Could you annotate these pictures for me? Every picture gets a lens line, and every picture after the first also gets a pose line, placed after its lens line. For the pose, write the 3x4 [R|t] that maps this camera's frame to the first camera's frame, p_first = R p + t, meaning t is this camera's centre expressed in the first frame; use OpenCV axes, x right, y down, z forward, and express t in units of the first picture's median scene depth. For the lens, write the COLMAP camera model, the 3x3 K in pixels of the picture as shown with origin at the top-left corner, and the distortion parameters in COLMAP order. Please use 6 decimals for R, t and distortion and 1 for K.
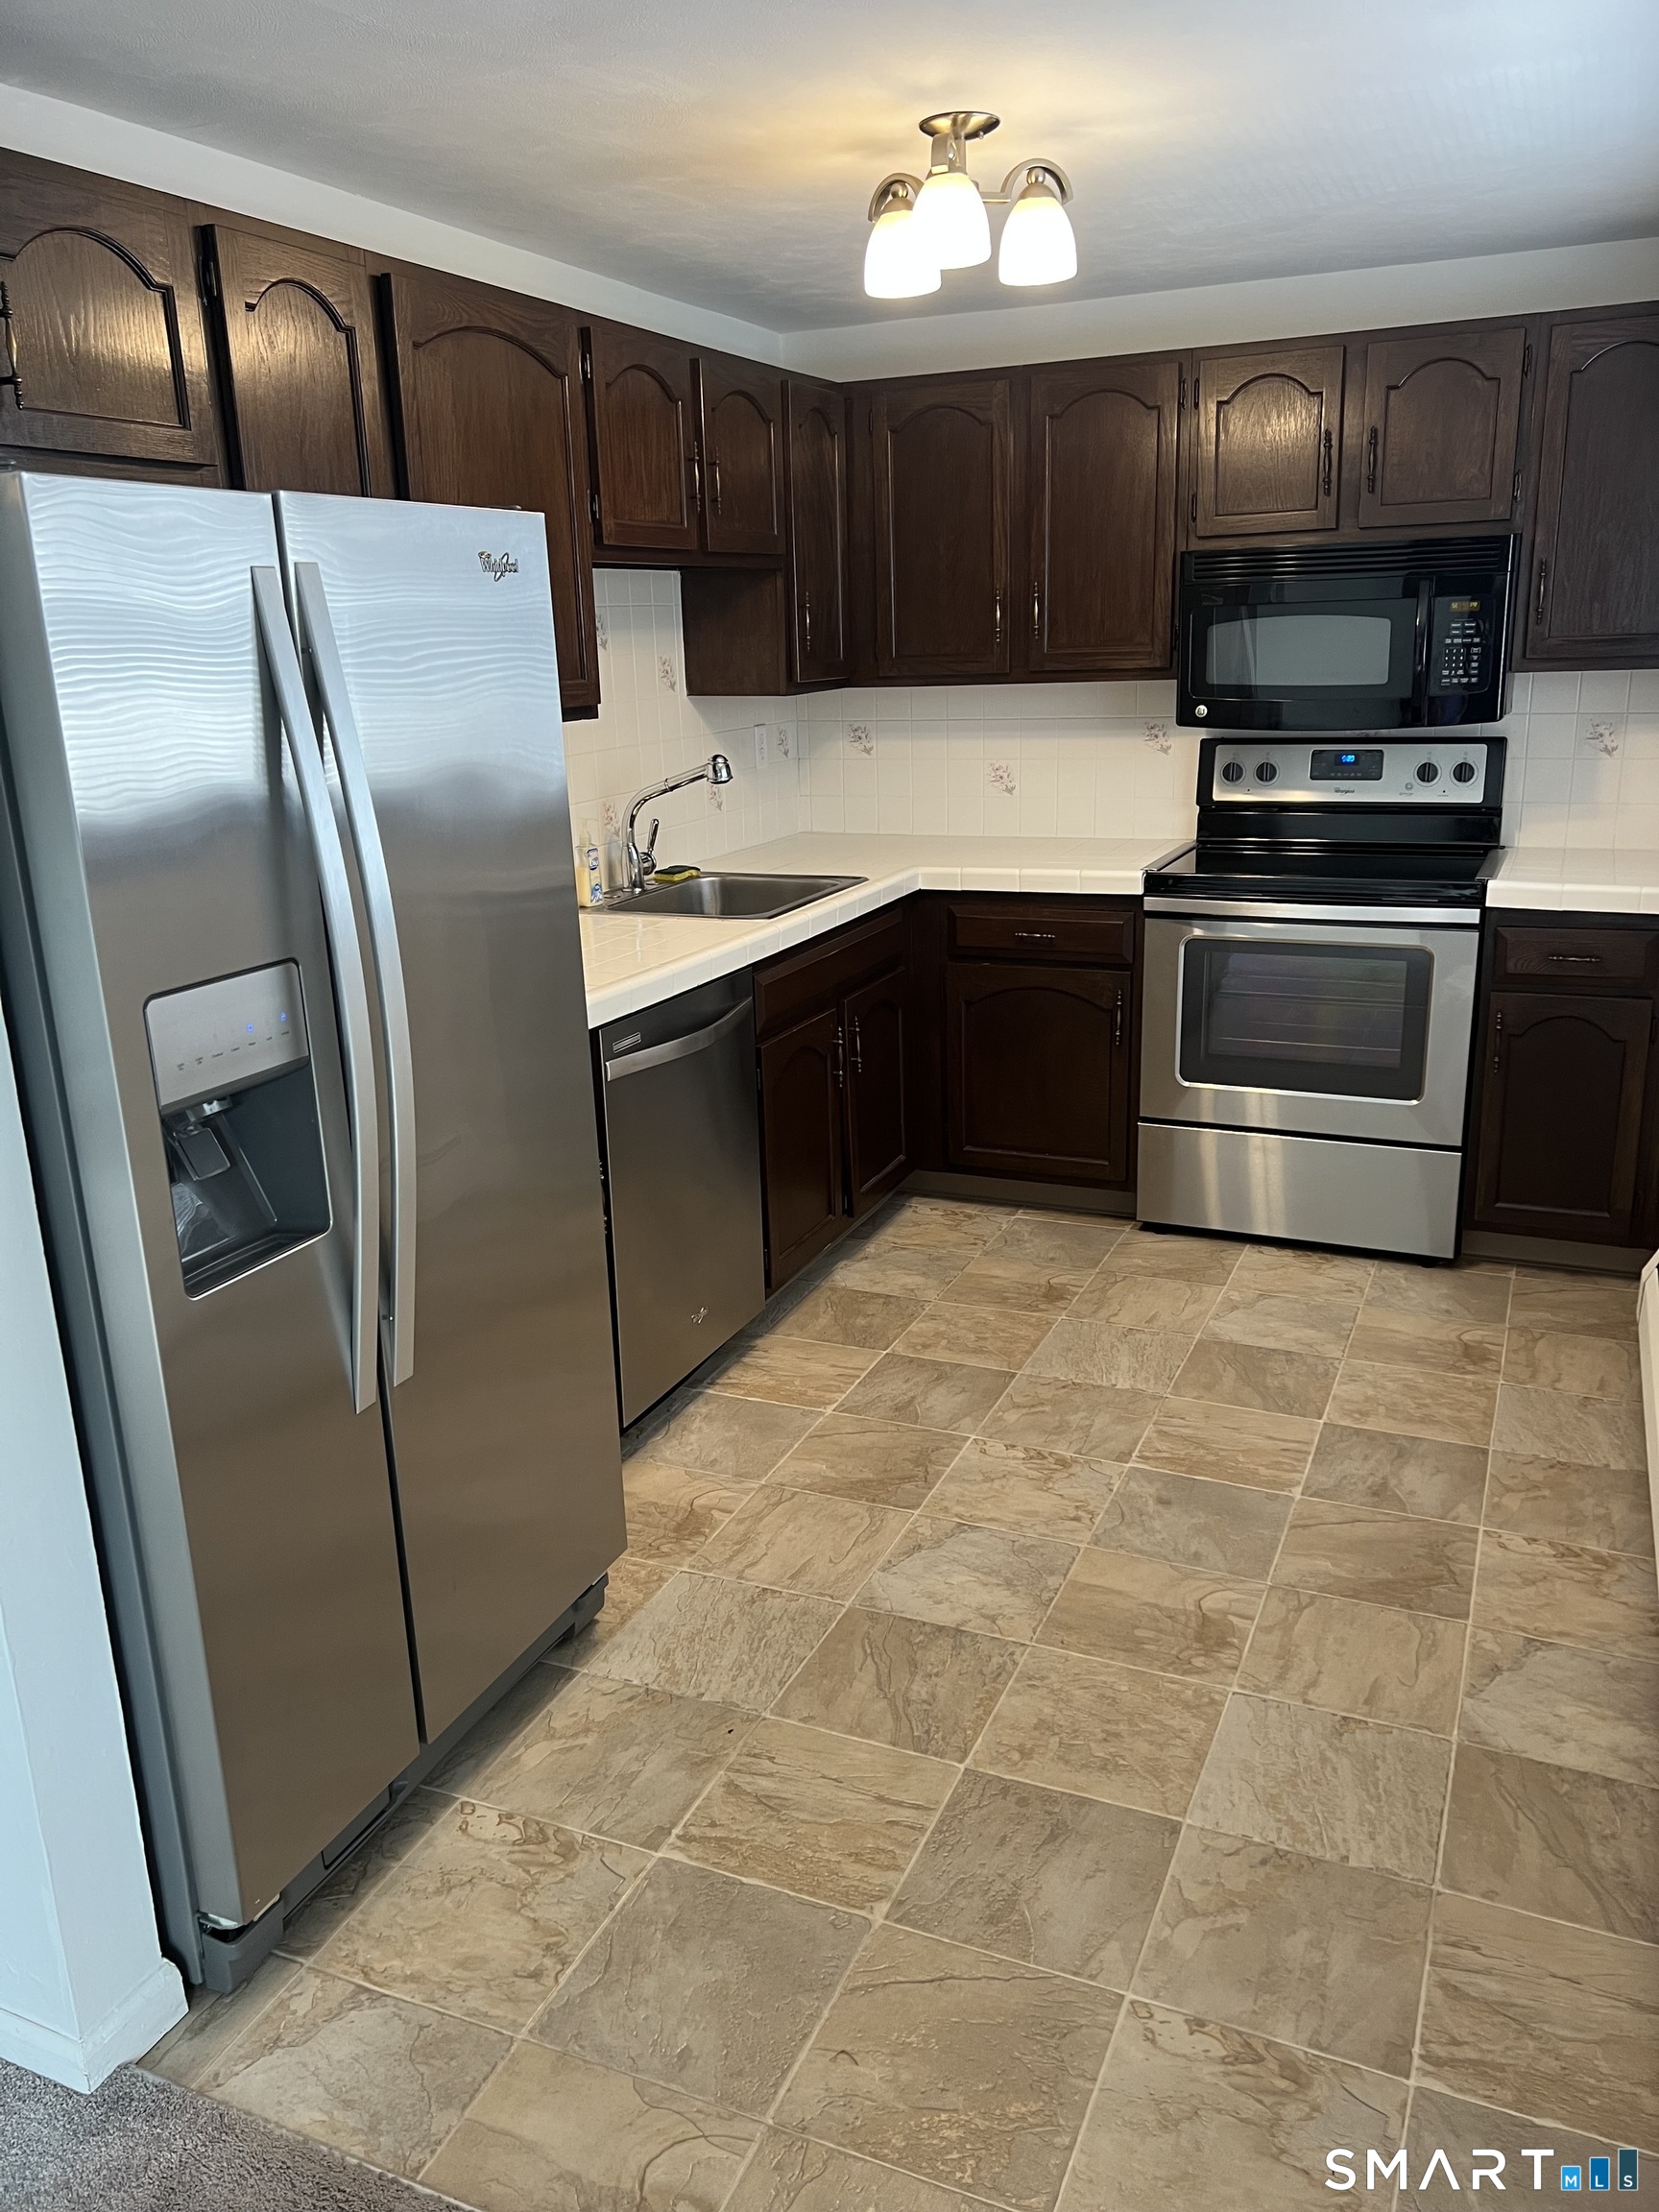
lens RADIAL K [[1679.0, 0, 829.5], [0, 1679.0, 1106.0], [0, 0, 1]] dist [0.116099, -0.220415]
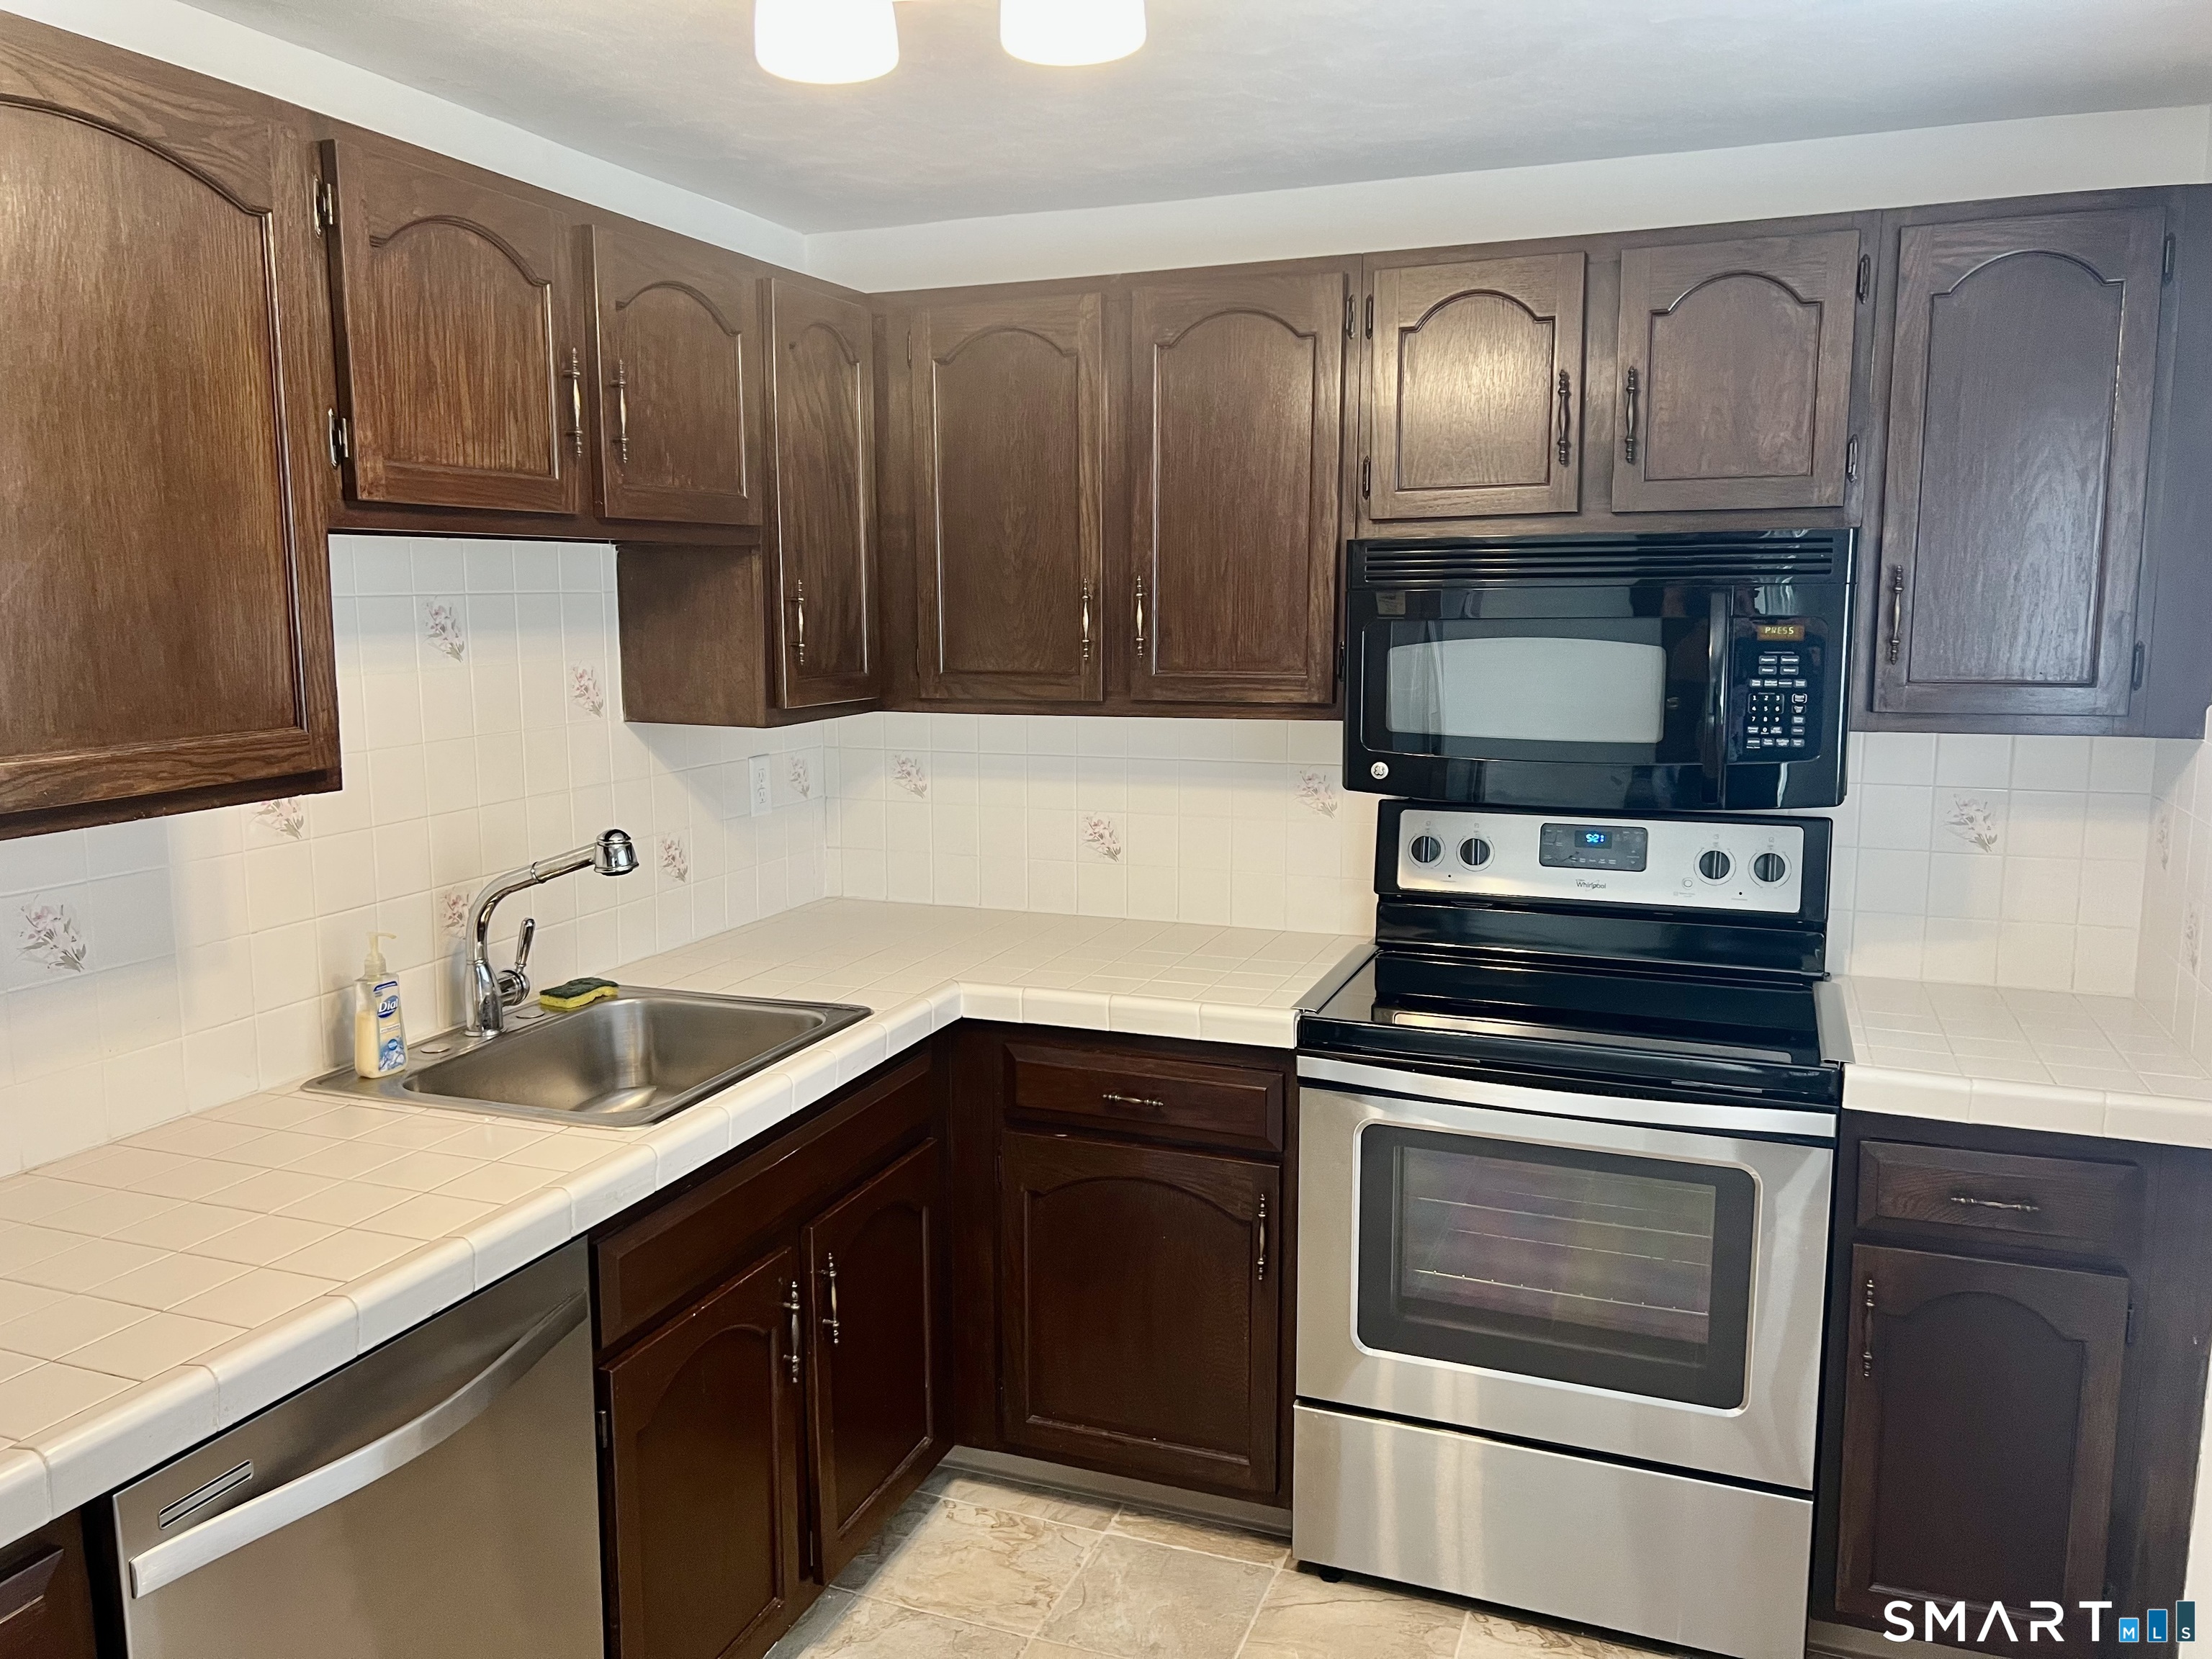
lens RADIAL K [[1679.0, 0, 1068.6], [0, 1679.0, 831.9], [0, 0, 1]] dist [0.116099, -0.220415]
pose [[0.999189, 0.020956, 0.034379, 0.074290], [-0.016069, 0.990479, -0.136720, -0.116222], [-0.036917, 0.136057, 0.990013, 0.350958]]
